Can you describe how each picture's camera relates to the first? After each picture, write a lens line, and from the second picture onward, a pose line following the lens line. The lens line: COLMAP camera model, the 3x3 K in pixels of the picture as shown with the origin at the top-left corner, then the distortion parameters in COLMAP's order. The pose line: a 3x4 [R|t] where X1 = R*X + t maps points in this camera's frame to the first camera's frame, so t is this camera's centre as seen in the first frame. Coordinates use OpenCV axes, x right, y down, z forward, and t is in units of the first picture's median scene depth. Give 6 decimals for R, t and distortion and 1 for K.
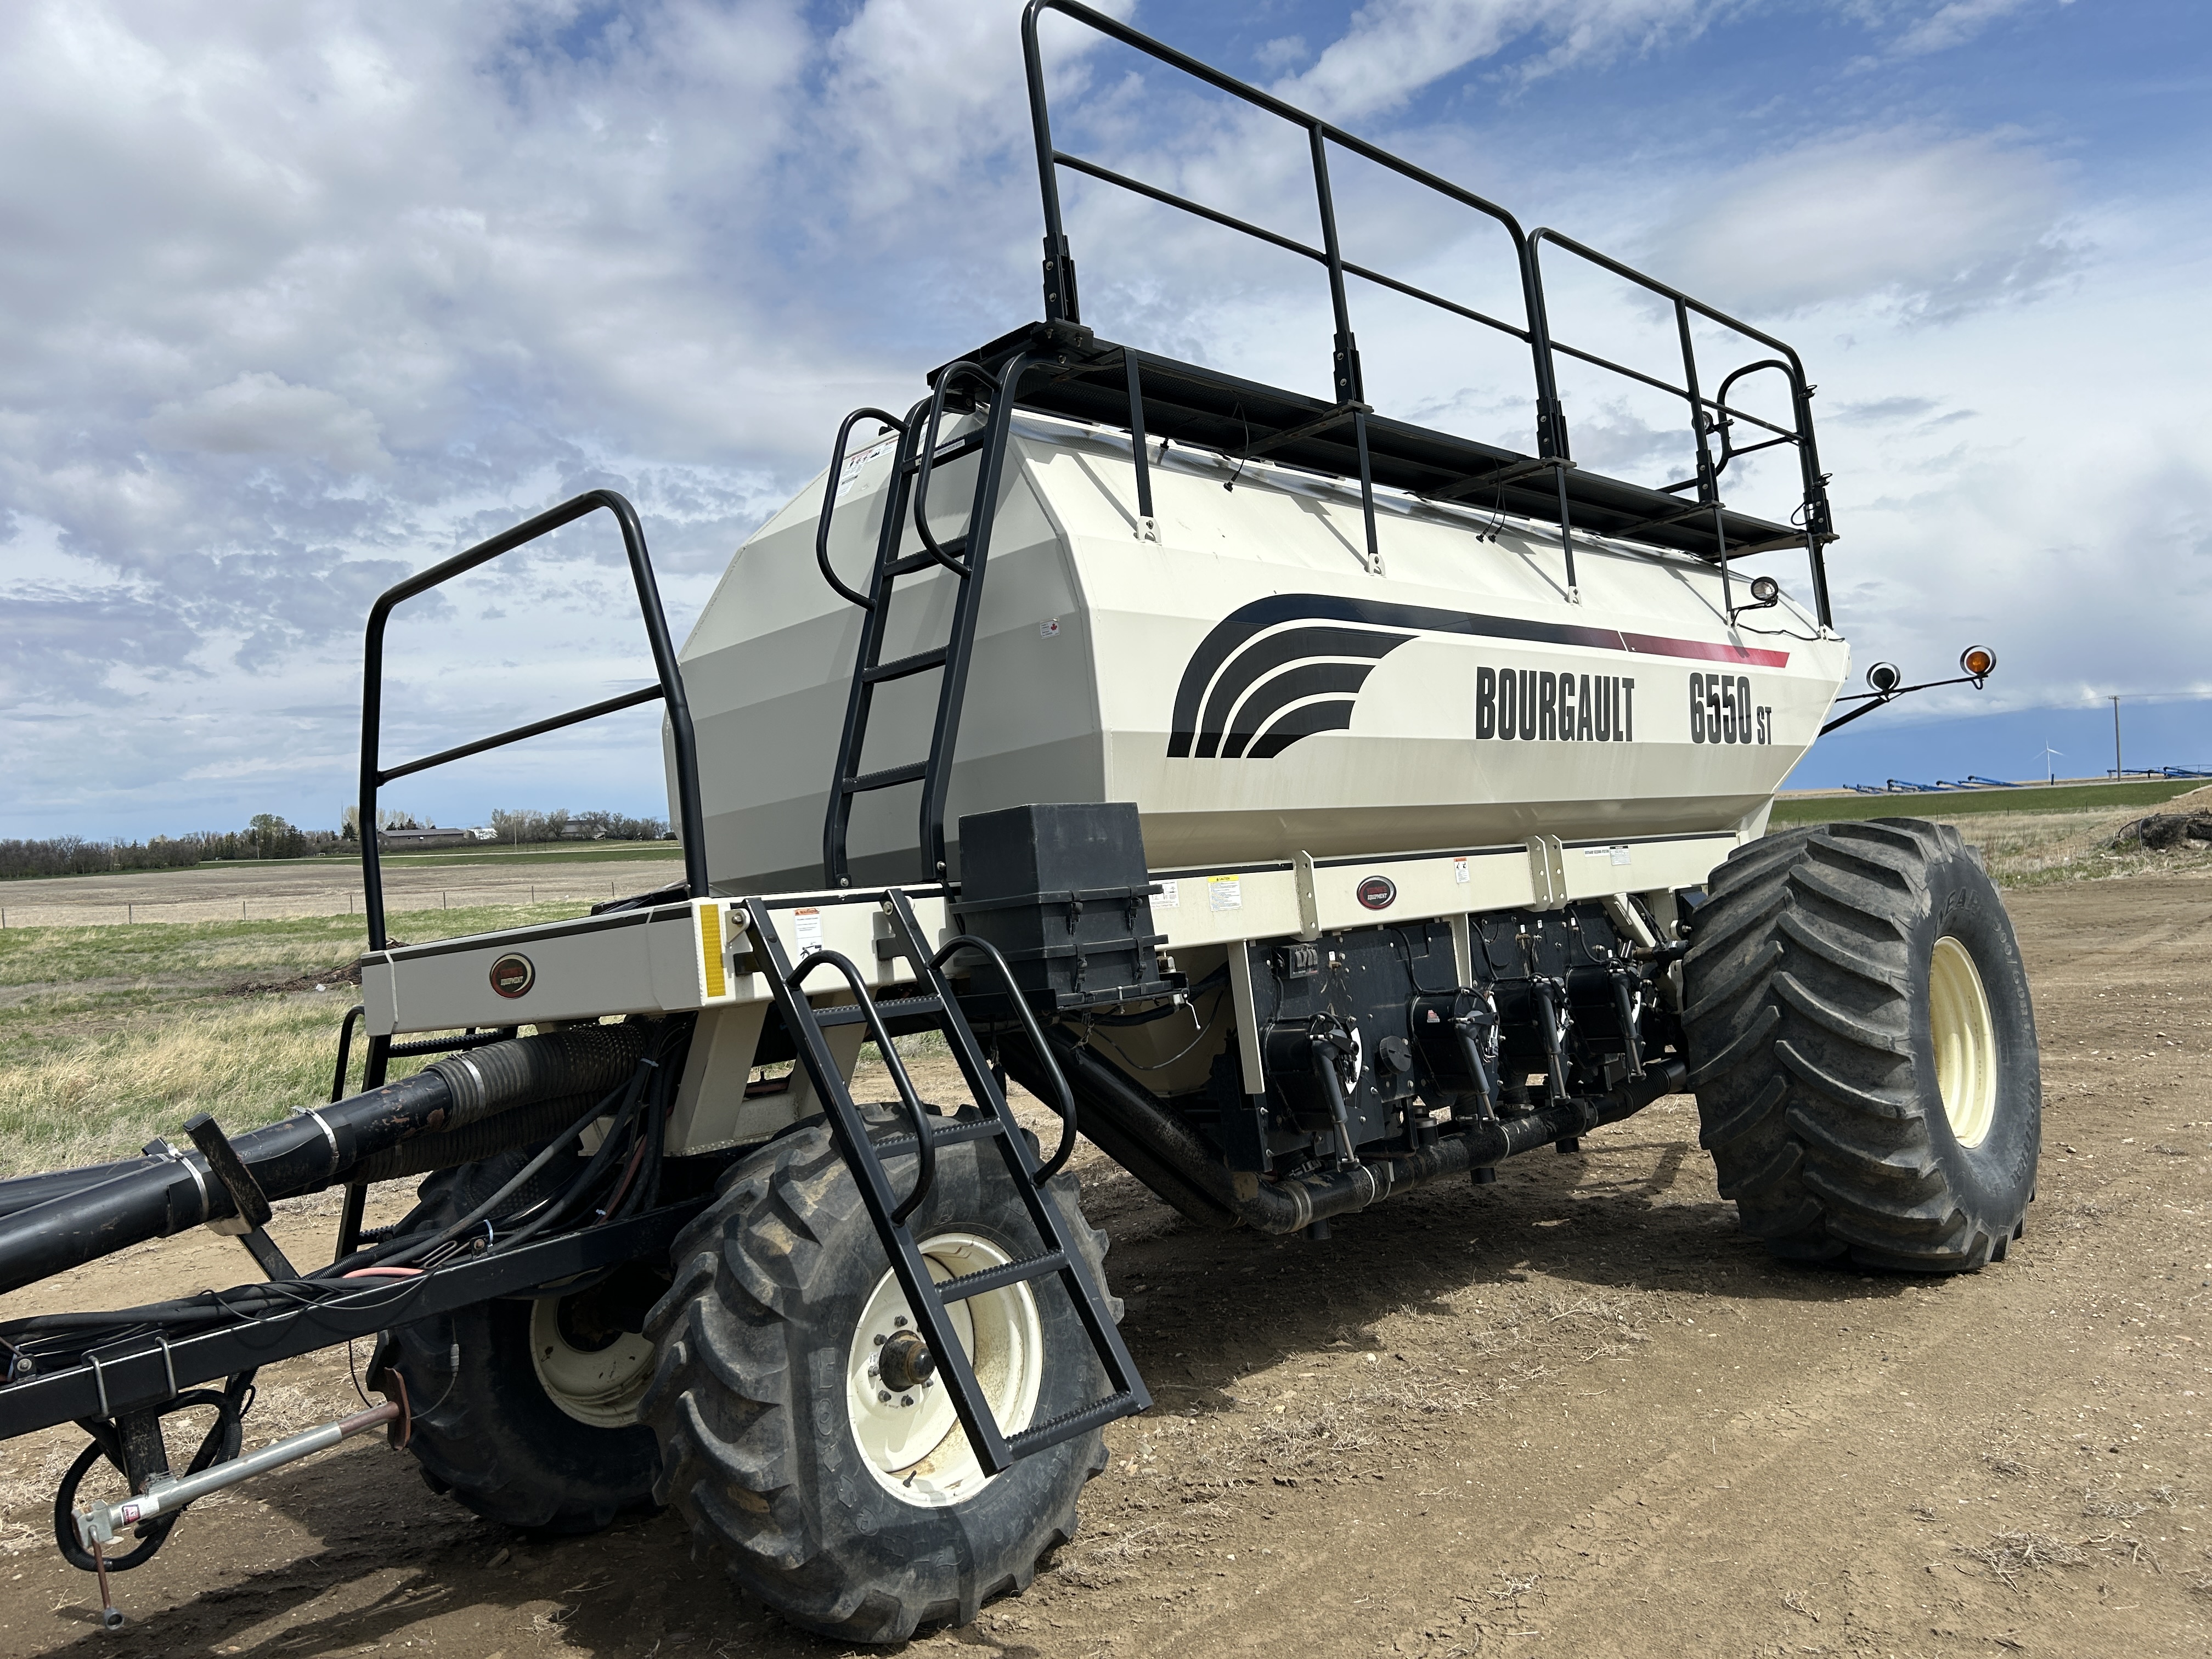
lens RADIAL K [[1682.5, 0, 1106.0], [0, 1682.5, 829.5], [0, 0, 1]] dist [0.059209, -0.072385]
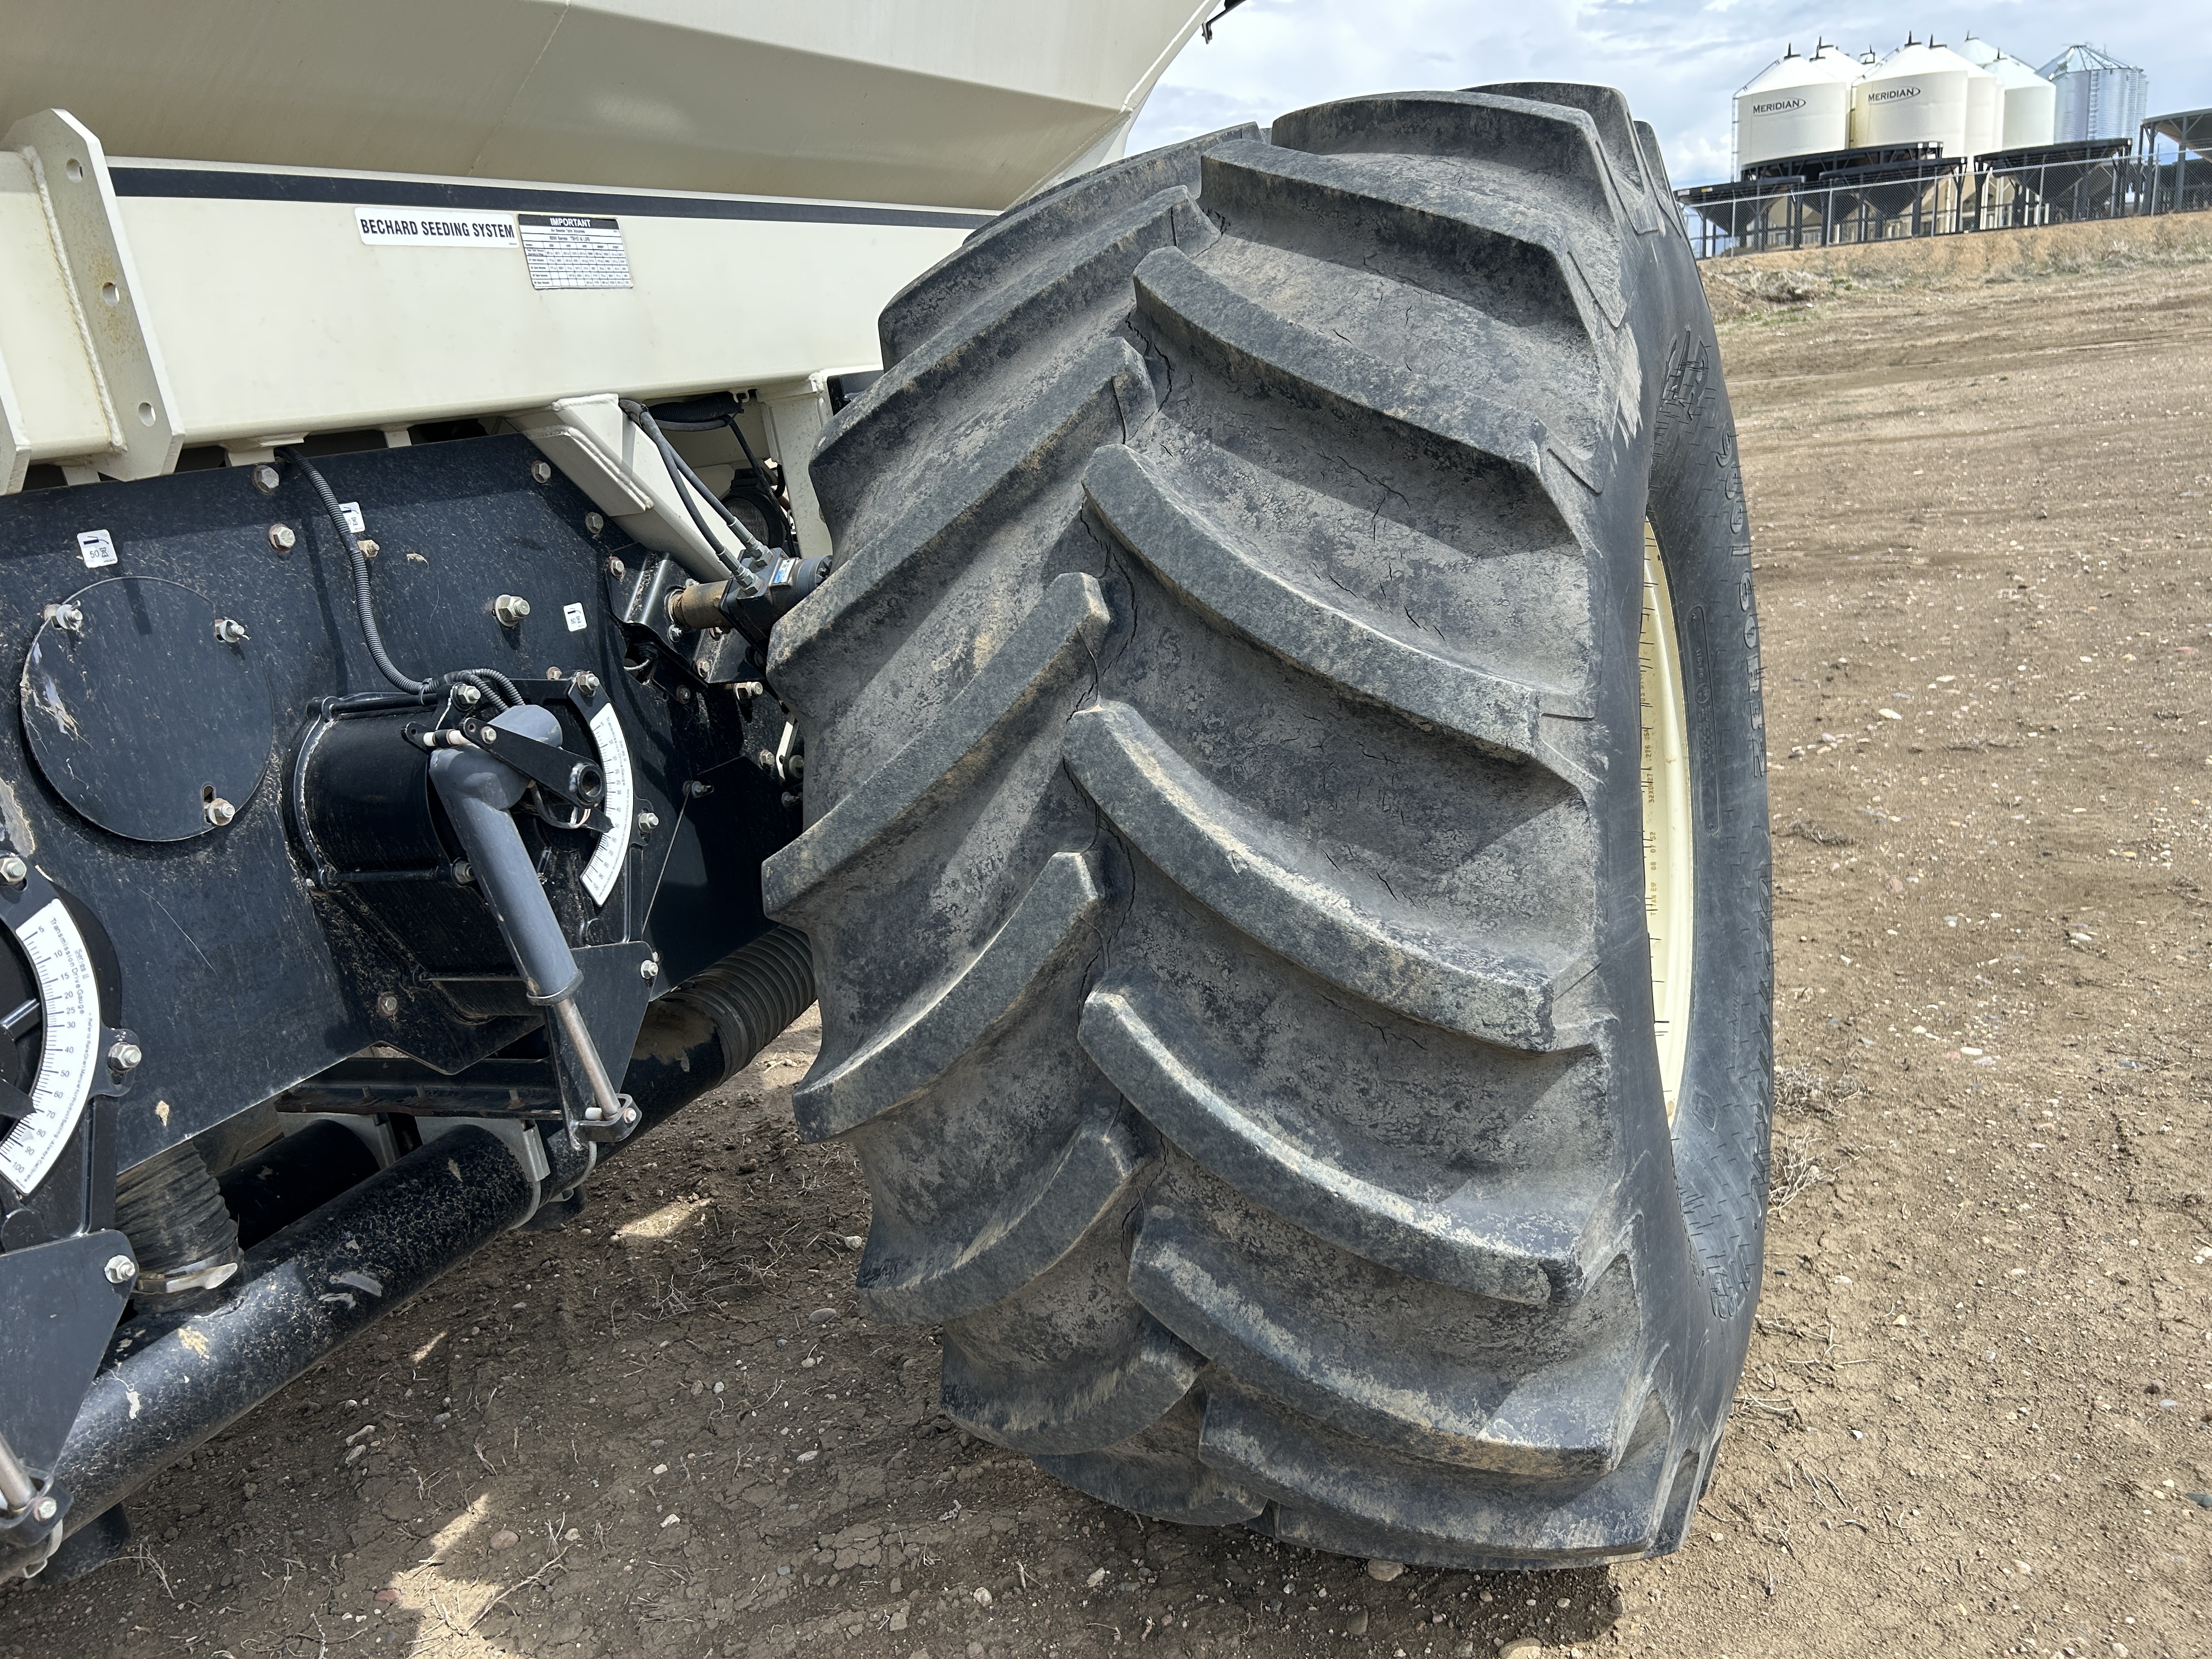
lens RADIAL K [[1655.3, 0, 1125.3], [0, 1655.3, 825.3], [0, 0, 1]] dist [0.055389, -0.081855]
pose [[0.944631, -0.118183, 0.306114, 0.328389], [0.029968, 0.960062, 0.278177, 0.035553], [-0.326764, -0.253600, 0.910446, 0.783322]]
